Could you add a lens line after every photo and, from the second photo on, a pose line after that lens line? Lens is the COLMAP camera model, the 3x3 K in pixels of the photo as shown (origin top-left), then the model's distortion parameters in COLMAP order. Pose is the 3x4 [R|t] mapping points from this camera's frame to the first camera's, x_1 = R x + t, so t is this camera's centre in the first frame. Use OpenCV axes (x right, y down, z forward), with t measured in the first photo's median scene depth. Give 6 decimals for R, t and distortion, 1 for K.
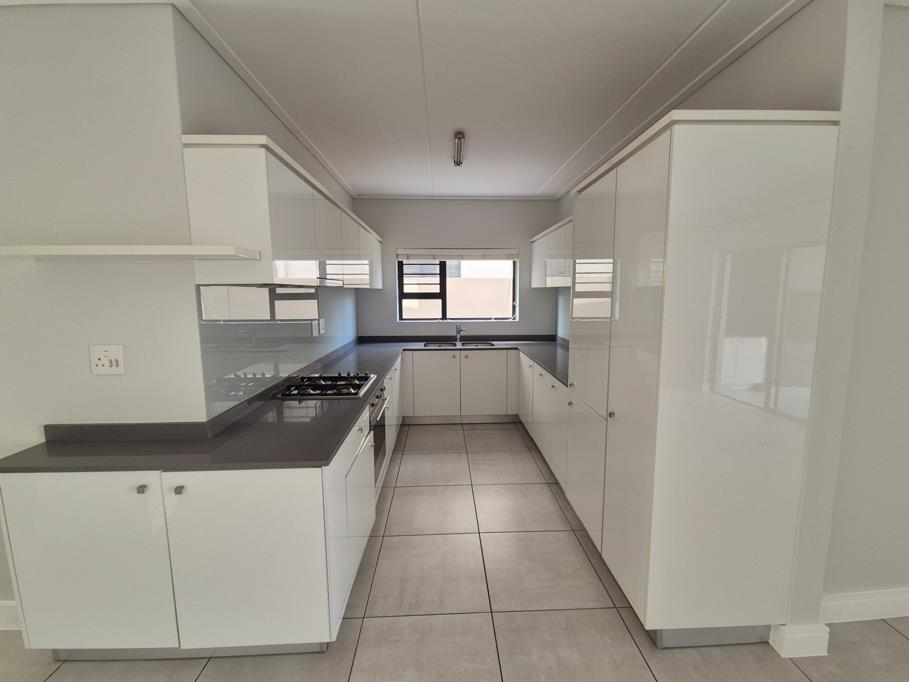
lens RADIAL K [[380.4, 0, 456.7], [0, 380.4, 338.9], [0, 0, 1]] dist [0.001199, 0.000211]
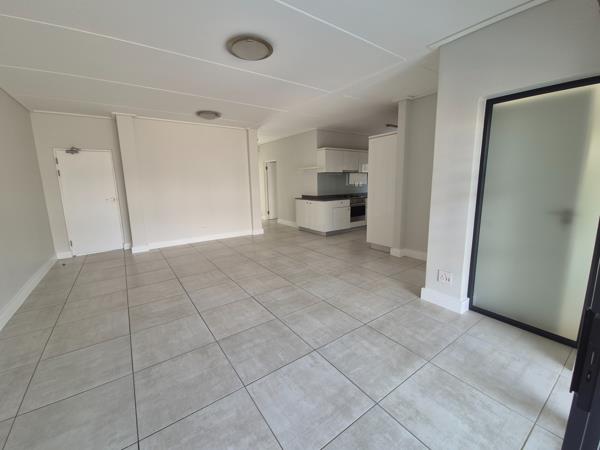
lens RADIAL K [[251.1, 0, 301.4], [0, 251.1, 223.6], [0, 0, 1]] dist [0.001199, 0.000211]
pose [[0.548780, 0.135609, -0.824895, 1.932551], [-0.089188, 0.990621, 0.103519, 0.202269], [0.831196, 0.016761, 0.555727, -1.071915]]
